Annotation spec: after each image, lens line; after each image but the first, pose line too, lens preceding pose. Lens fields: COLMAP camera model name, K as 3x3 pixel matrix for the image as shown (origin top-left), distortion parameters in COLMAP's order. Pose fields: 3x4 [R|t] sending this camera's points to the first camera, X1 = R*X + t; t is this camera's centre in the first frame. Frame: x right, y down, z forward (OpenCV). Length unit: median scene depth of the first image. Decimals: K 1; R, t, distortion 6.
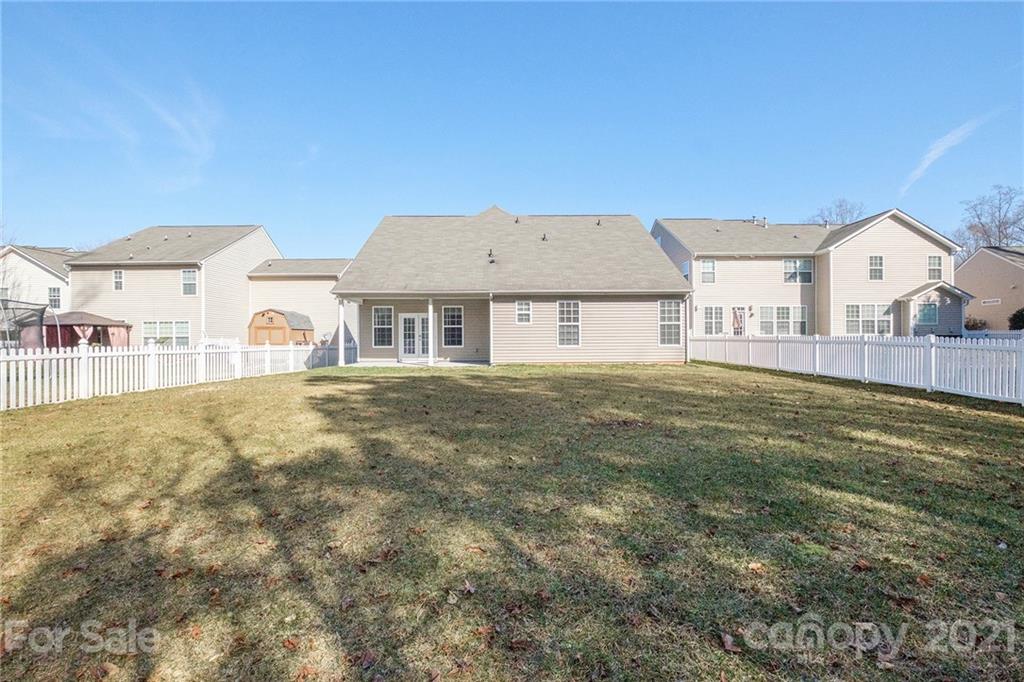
lens RADIAL K [[448.9, 0, 512.0], [0, 448.9, 342.7], [0, 0, 1]] dist [-0.013684, -0.000169]
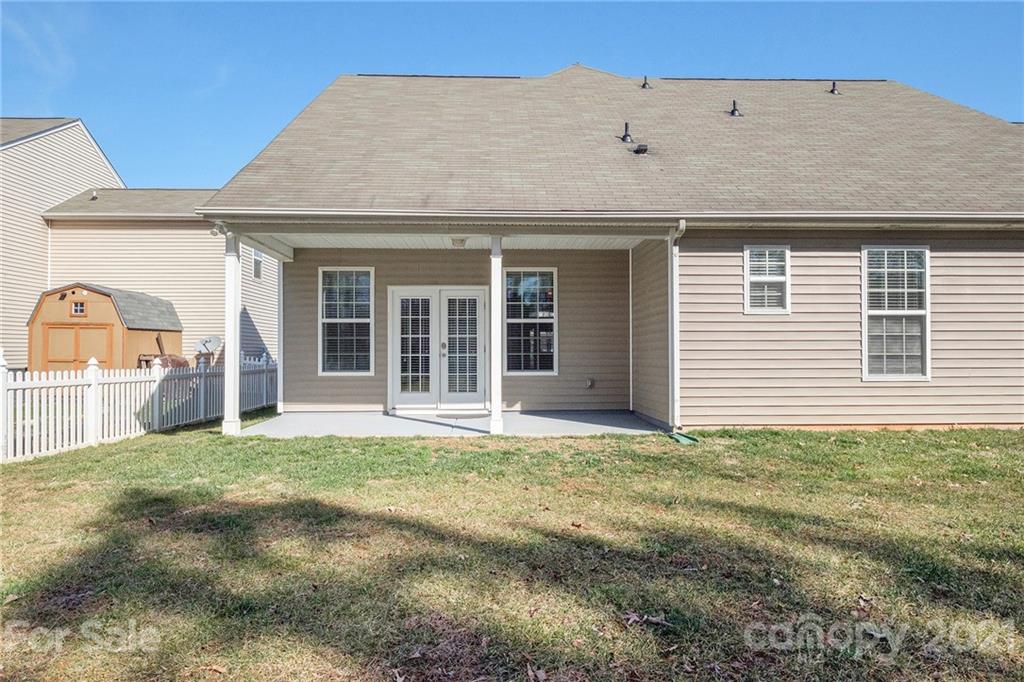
lens RADIAL K [[618.9, 0, 511.7], [0, 618.9, 341.4], [0, 0, 1]] dist [-0.000842, -0.000238]
pose [[0.999313, 0.003889, 0.036853, -0.168912], [-0.003208, 0.999823, -0.018518, -0.009023], [-0.036918, 0.018387, 0.999149, 0.476928]]
